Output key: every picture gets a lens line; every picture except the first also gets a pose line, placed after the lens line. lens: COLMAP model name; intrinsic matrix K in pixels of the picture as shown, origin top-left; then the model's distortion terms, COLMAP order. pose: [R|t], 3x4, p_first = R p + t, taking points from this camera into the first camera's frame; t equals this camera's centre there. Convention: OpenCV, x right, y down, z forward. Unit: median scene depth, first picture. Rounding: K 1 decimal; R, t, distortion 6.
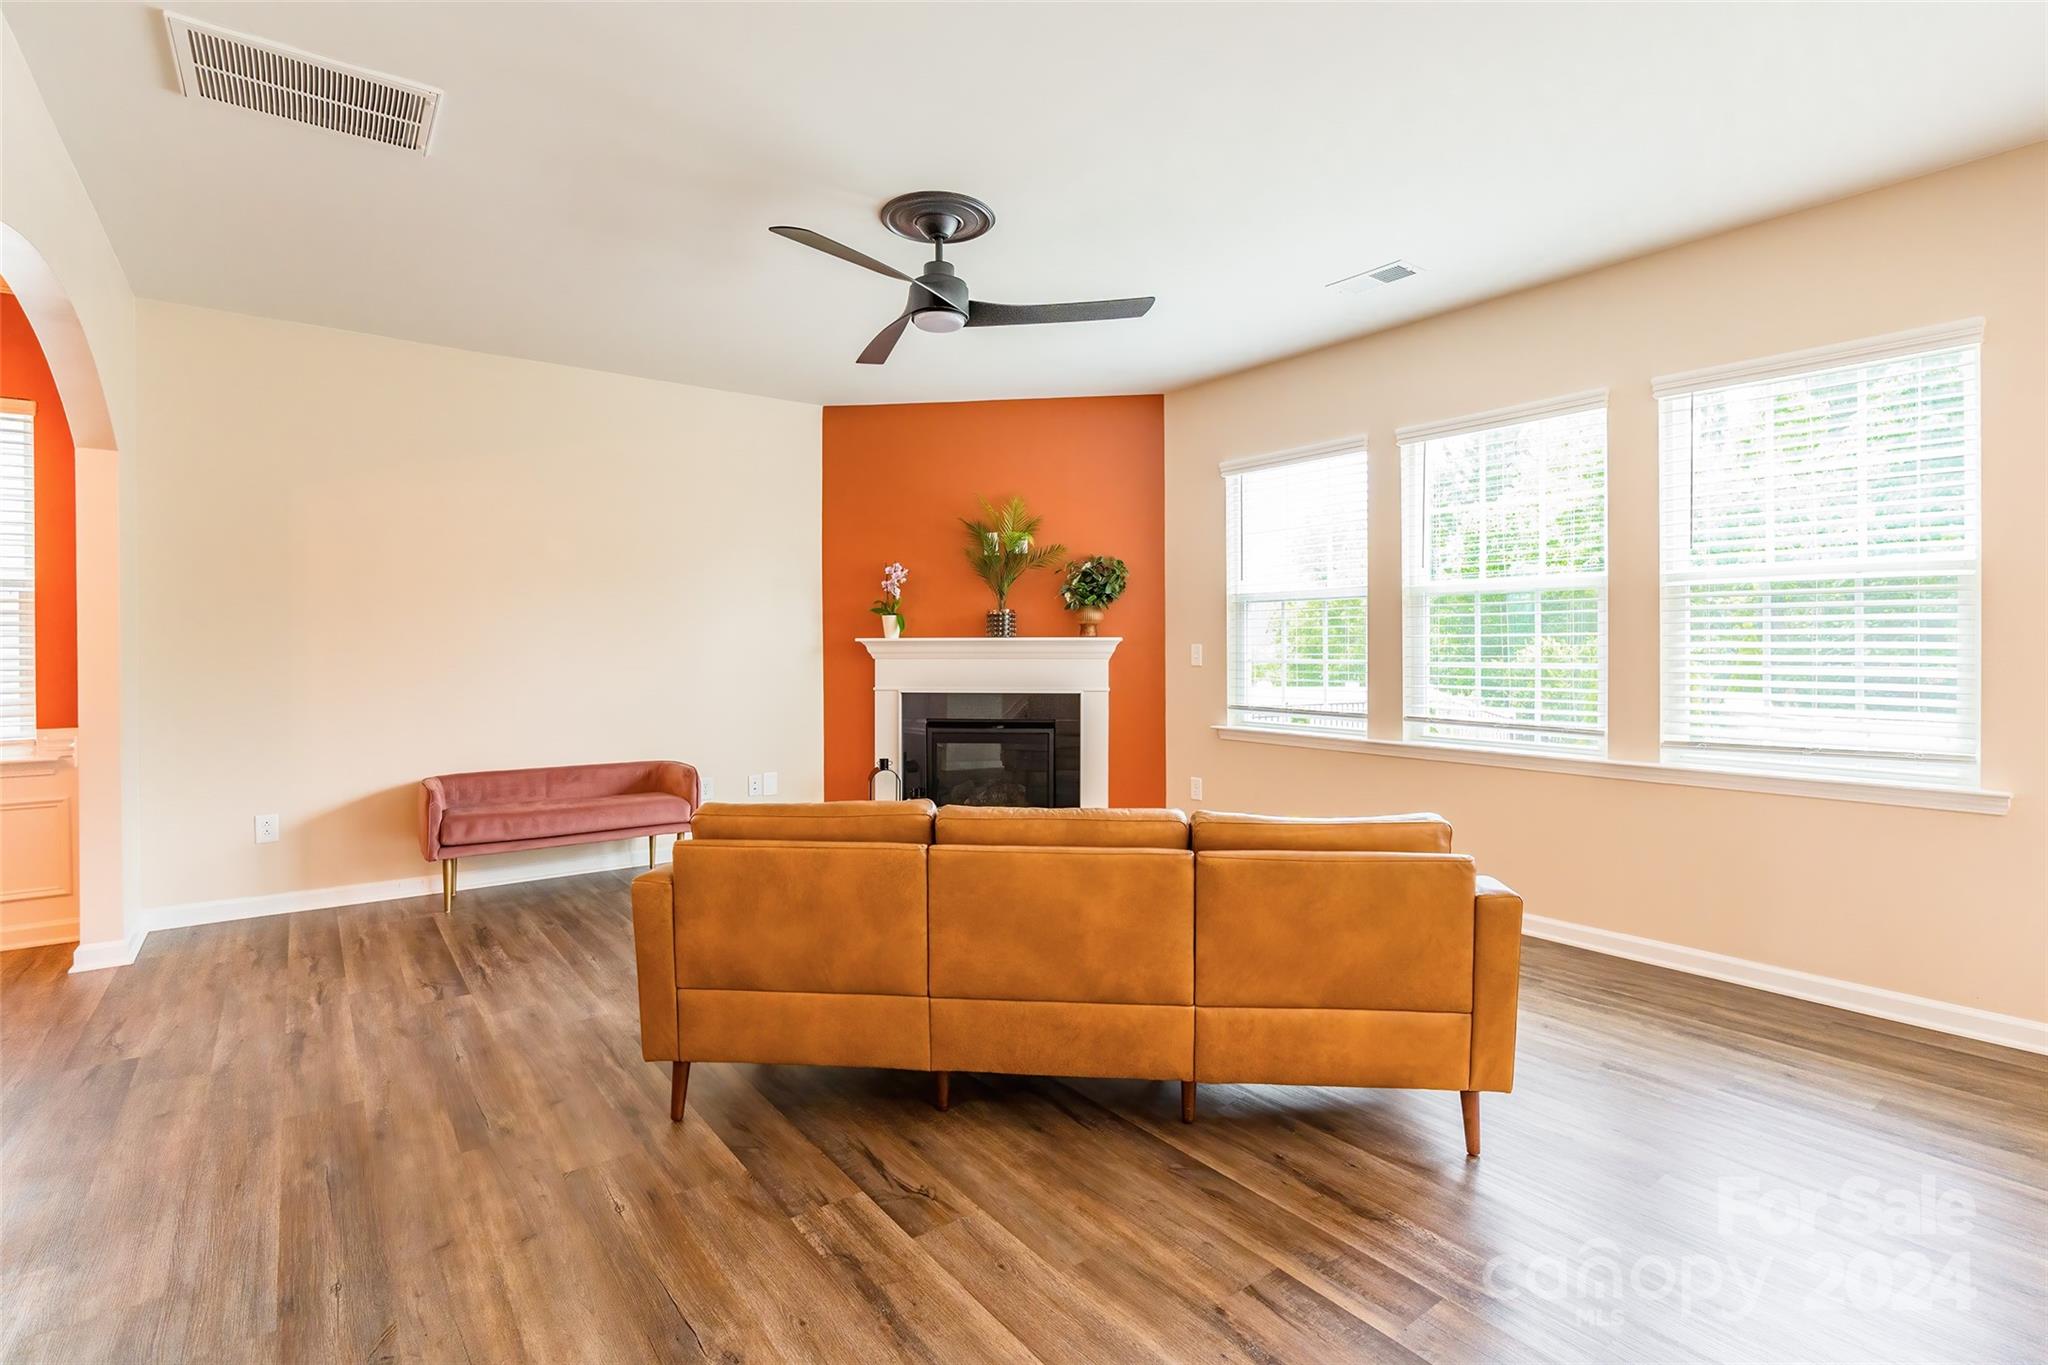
lens RADIAL K [[979.3, 0, 995.4], [0, 979.3, 642.0], [0, 0, 1]] dist [-0.009009, 0.000692]
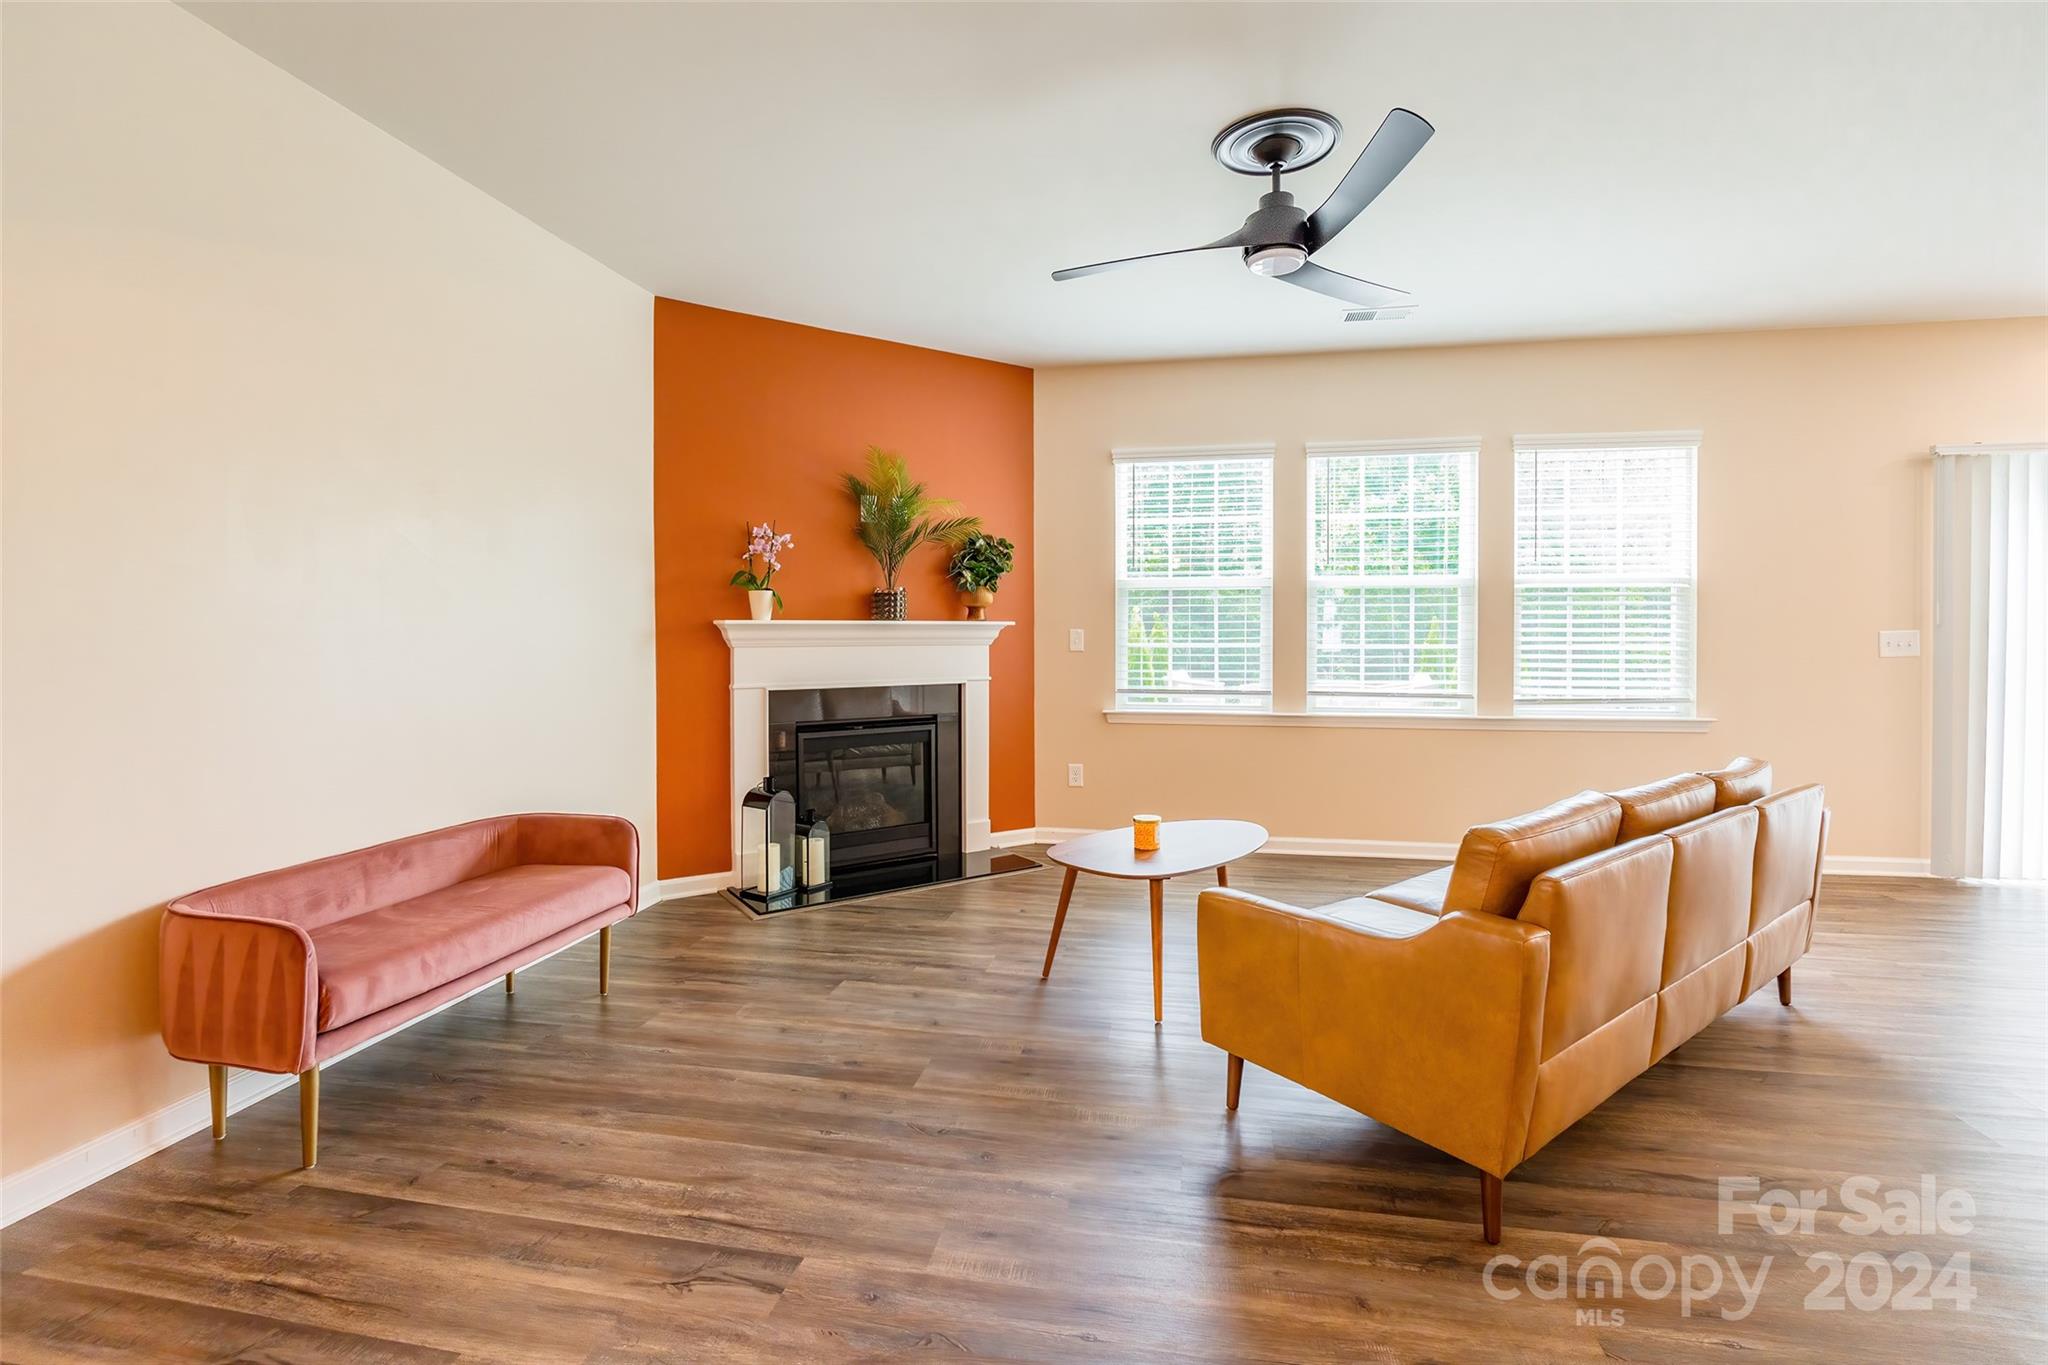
lens RADIAL K [[979.3, 0, 1011.9], [0, 979.3, 632.3], [0, 0, 1]] dist [-0.009009, 0.000692]
pose [[0.722993, 0.003630, 0.690845, -0.514808], [-0.001377, 0.999992, -0.003813, 0.008684], [-0.690853, 0.001806, 0.722993, 0.325485]]
